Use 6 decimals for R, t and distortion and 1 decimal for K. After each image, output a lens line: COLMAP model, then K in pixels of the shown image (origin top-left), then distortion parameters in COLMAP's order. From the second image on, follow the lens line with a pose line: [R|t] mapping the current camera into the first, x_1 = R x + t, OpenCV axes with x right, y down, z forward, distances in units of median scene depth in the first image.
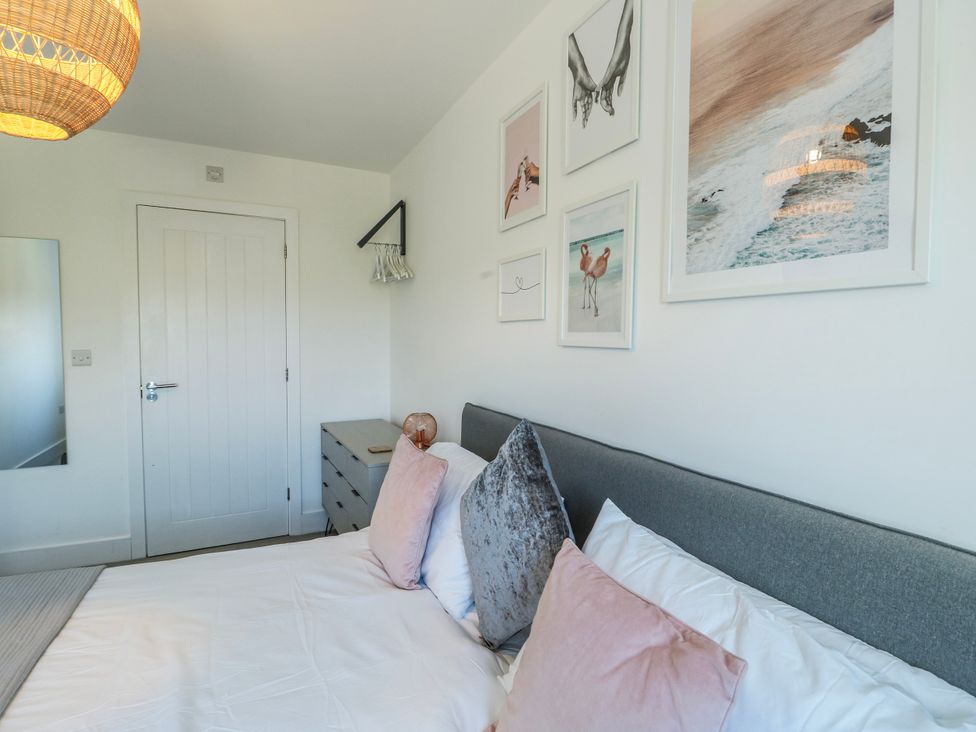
lens RADIAL K [[508.8, 0, 492.2], [0, 508.8, 360.3], [0, 0, 1]] dist [0.000730, -0.010823]
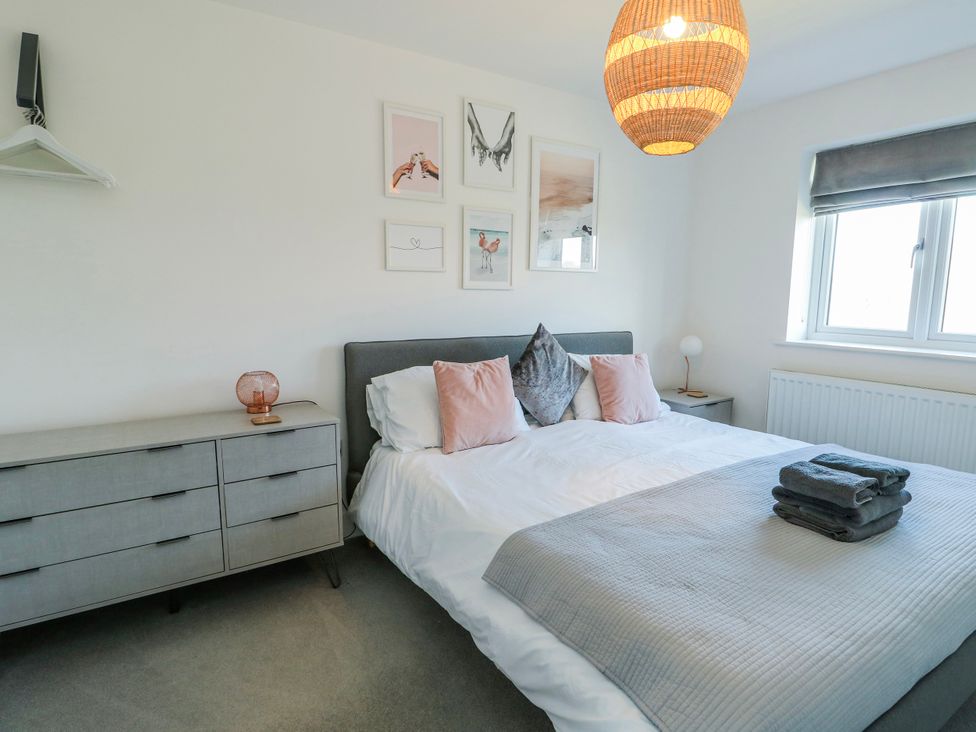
lens RADIAL K [[508.8, 0, 492.2], [0, 508.8, 360.3], [0, 0, 1]] dist [0.000730, -0.010823]
pose [[-0.083144, -0.126144, 0.988521, -1.699116], [0.042564, 0.990601, 0.129990, -0.010628], [-0.995628, 0.052883, -0.076993, 1.147014]]
